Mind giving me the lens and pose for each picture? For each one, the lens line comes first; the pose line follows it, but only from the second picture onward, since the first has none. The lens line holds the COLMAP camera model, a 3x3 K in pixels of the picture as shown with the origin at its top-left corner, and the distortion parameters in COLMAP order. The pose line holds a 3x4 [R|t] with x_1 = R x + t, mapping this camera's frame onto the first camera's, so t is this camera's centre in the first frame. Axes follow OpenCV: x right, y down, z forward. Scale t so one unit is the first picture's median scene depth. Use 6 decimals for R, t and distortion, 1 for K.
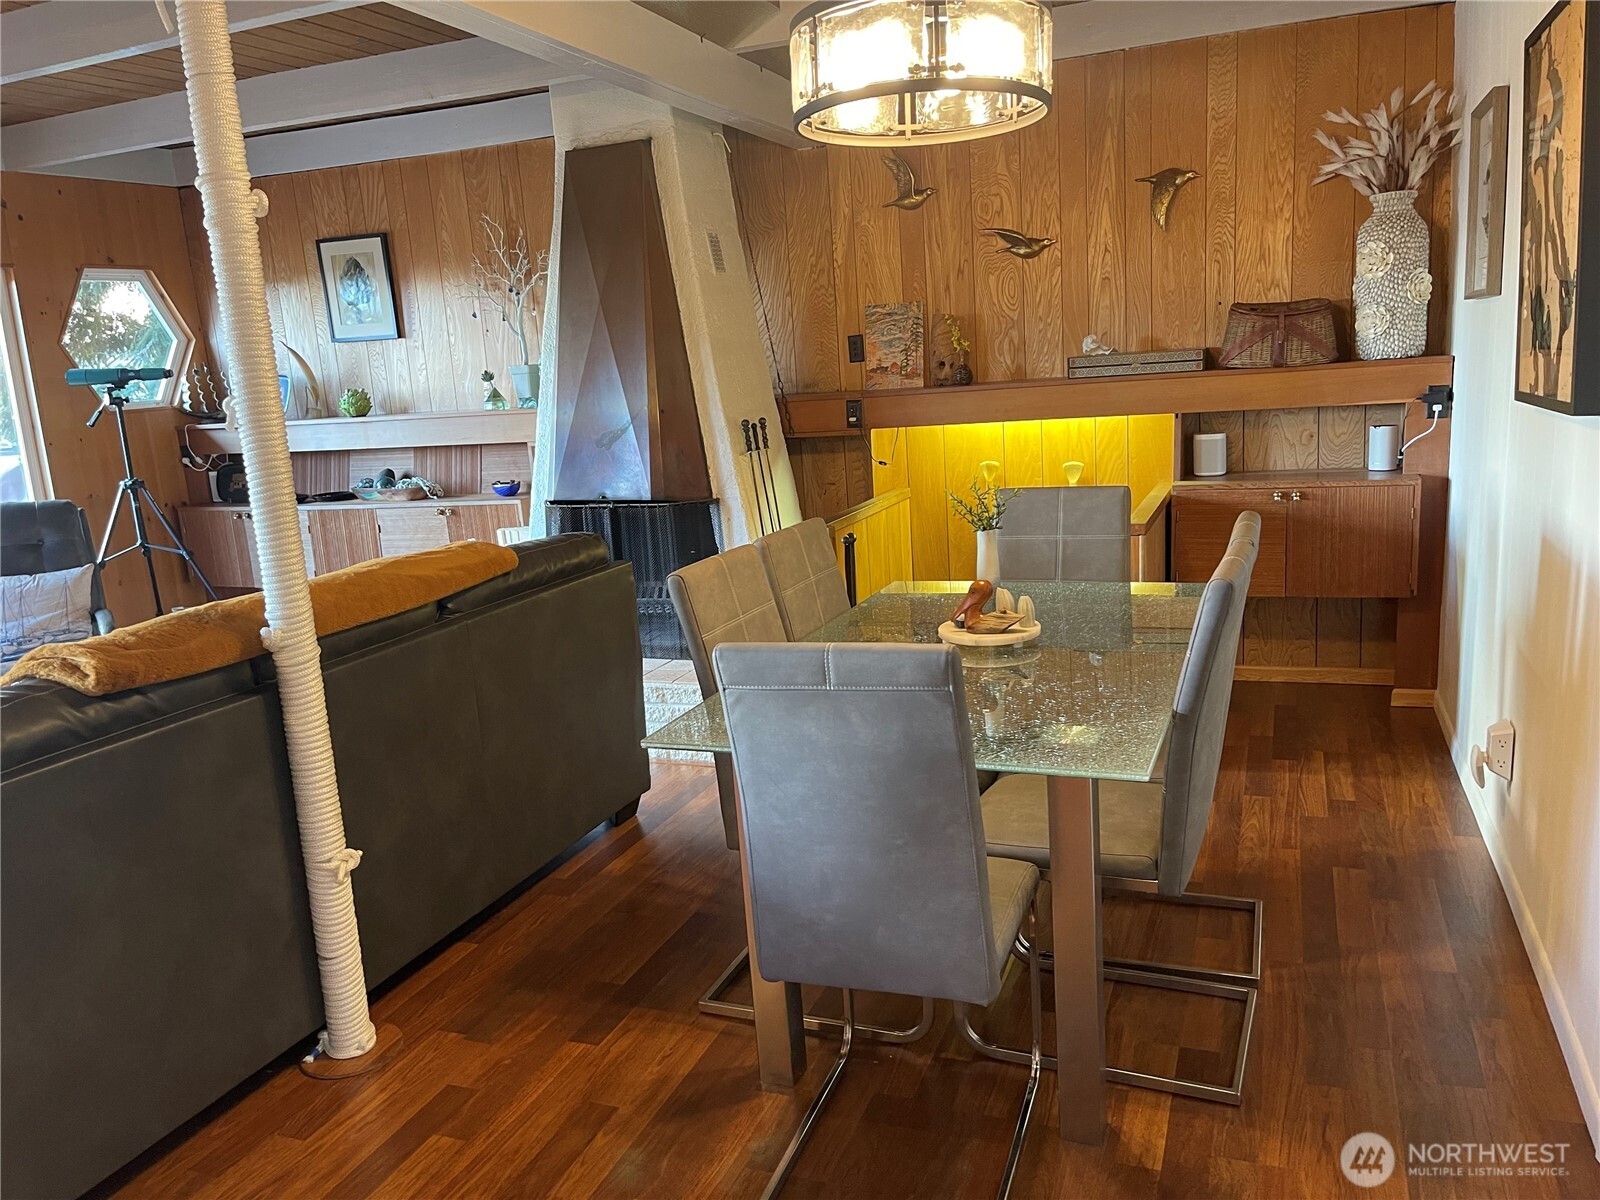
lens RADIAL K [[1216.3, 0, 803.3], [0, 1216.3, 604.4], [0, 0, 1]] dist [0.065548, -0.091349]
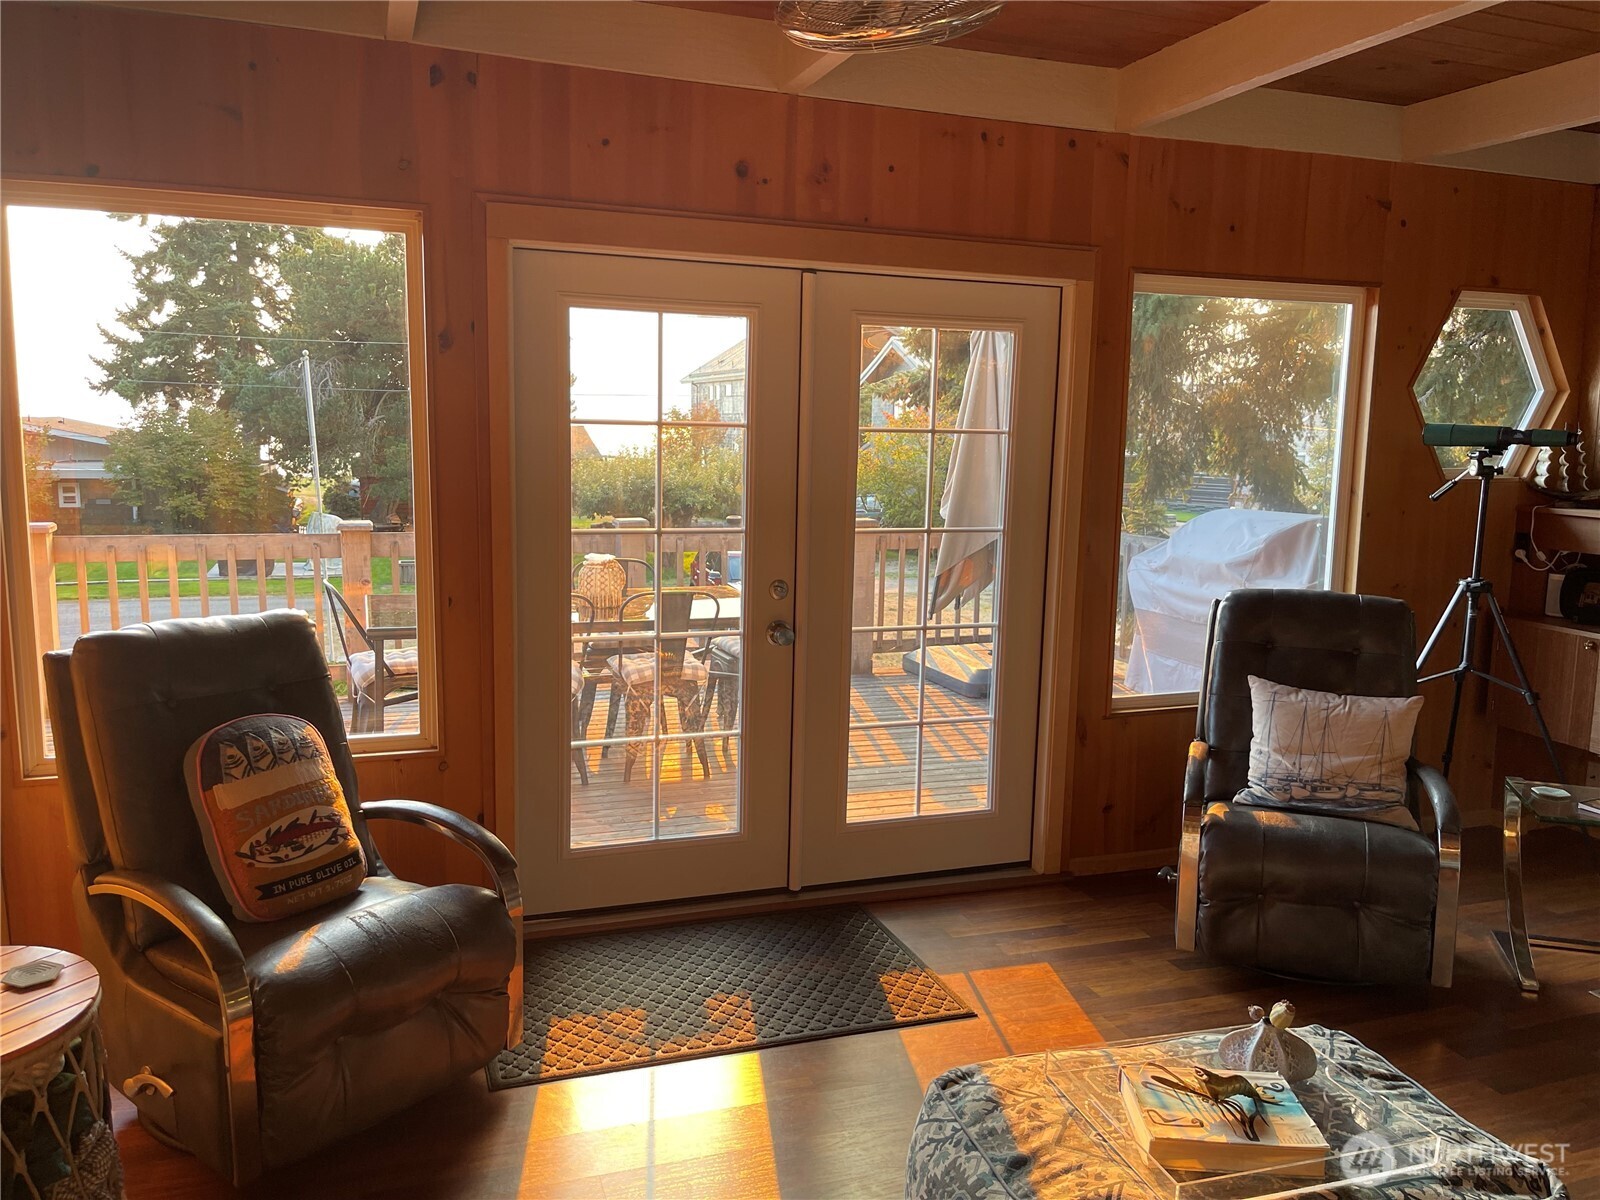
lens RADIAL K [[1216.3, 0, 792.3], [0, 1216.3, 596.9], [0, 0, 1]] dist [0.065548, -0.091349]
pose [[0.646064, 0.178294, -0.742168, -0.294299], [-0.209156, 0.976471, 0.052509, -0.049995], [0.734068, 0.121305, 0.668154, 0.249333]]
